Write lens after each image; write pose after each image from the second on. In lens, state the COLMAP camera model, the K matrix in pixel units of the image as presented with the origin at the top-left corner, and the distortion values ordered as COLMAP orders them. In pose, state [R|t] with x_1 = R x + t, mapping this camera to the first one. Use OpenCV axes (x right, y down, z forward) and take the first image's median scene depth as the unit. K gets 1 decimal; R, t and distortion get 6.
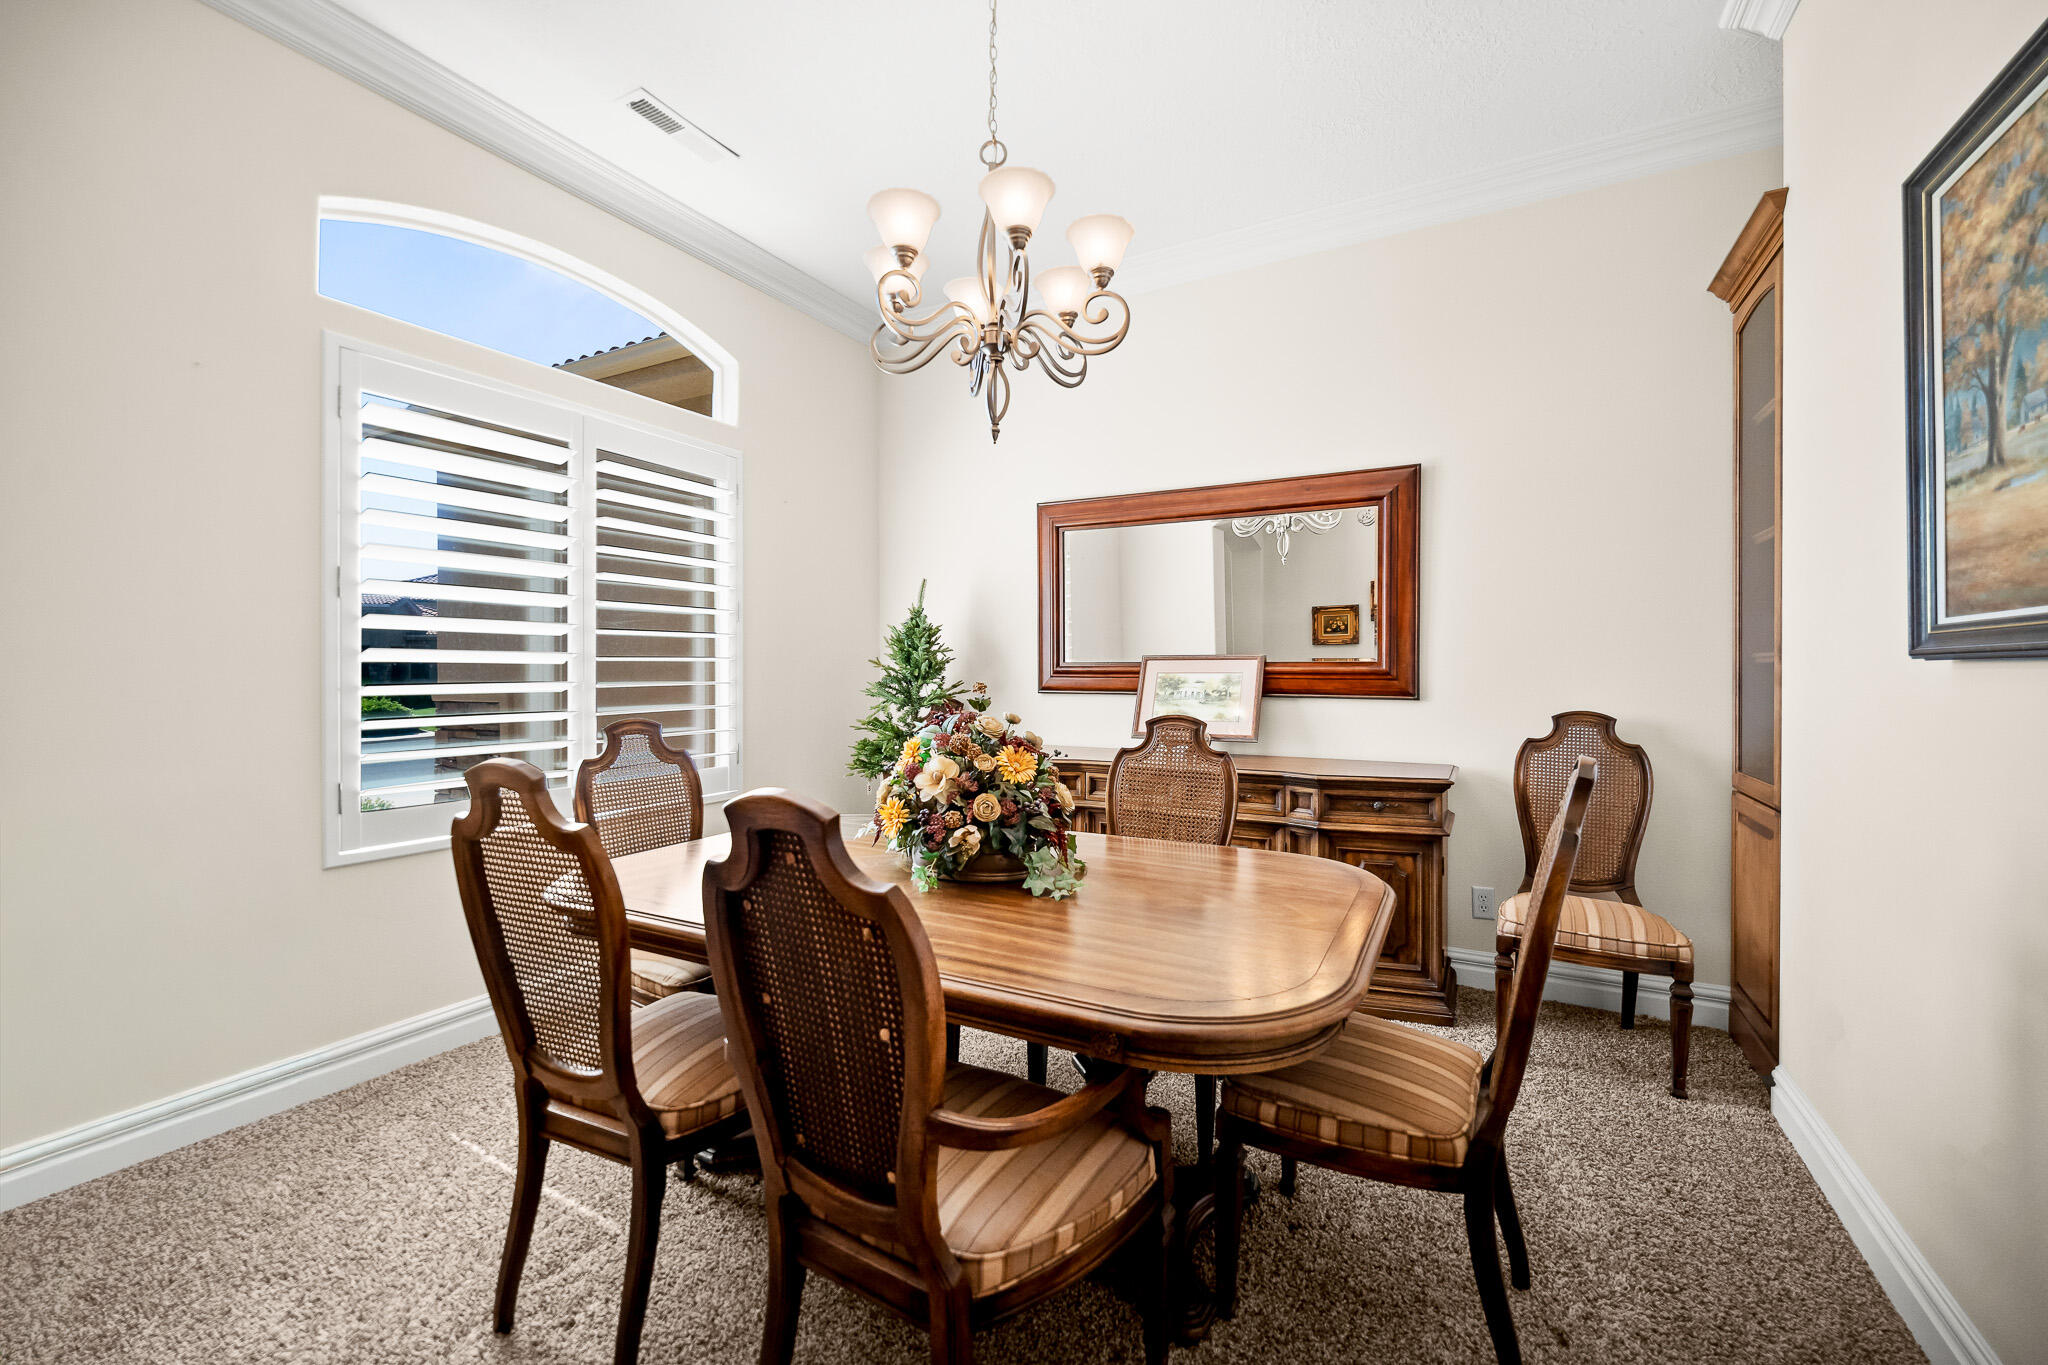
lens RADIAL K [[833.6, 0, 1036.8], [0, 833.6, 675.0], [0, 0, 1]] dist [-0.002361, 0.000197]
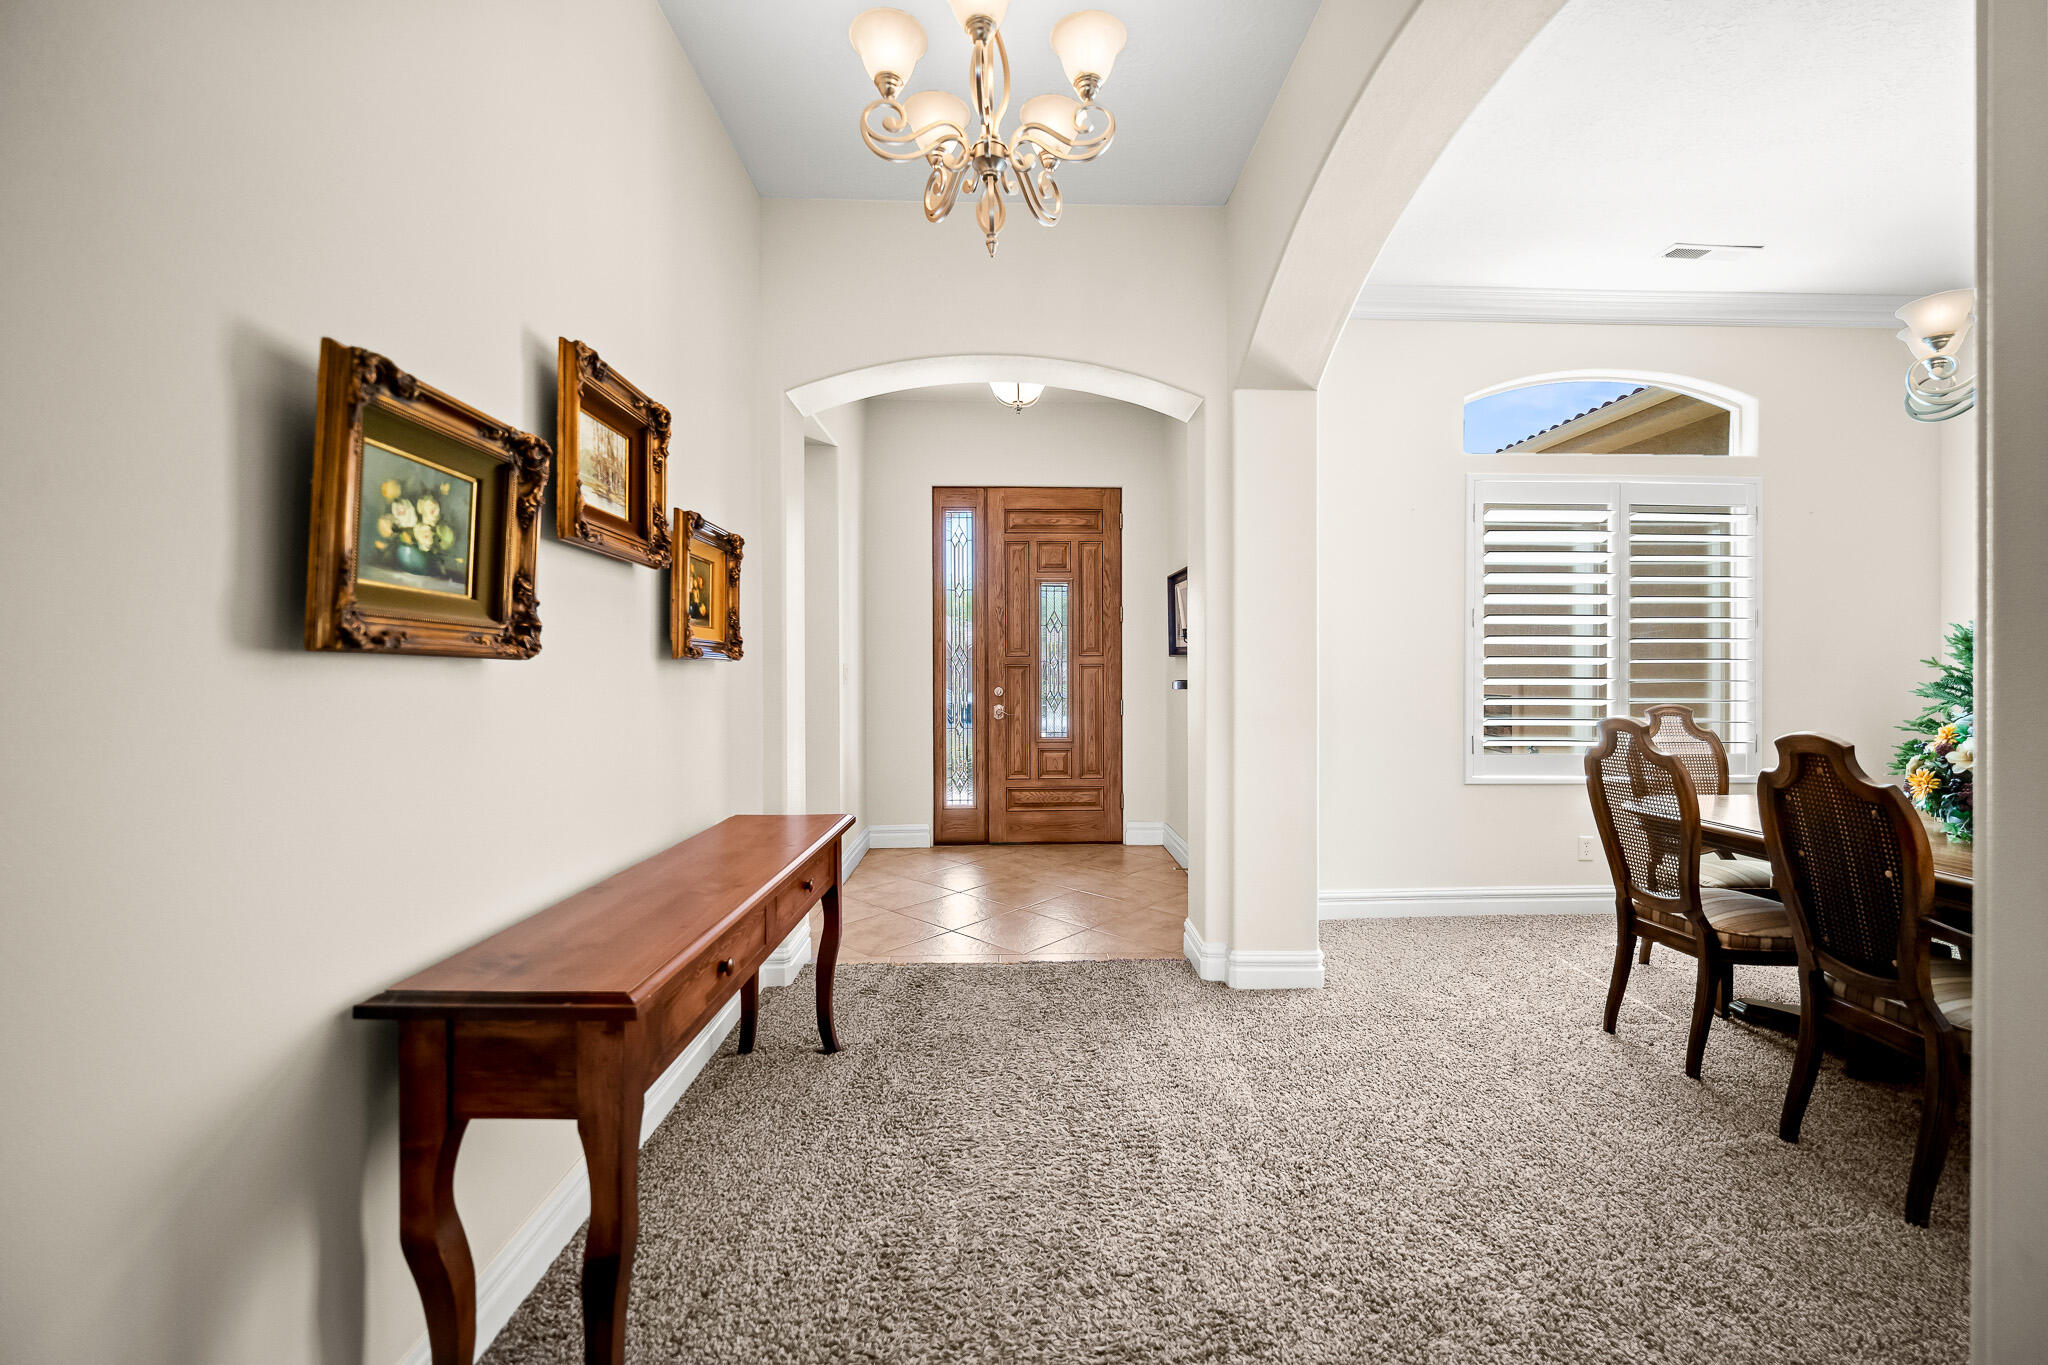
lens RADIAL K [[833.6, 0, 1036.8], [0, 833.6, 675.0], [0, 0, 1]] dist [-0.002361, 0.000197]
pose [[0.508047, 0.003100, -0.861324, 0.243758], [-0.004061, 0.999991, 0.001204, 0.006184], [0.861320, 0.002886, 0.508055, -0.851675]]
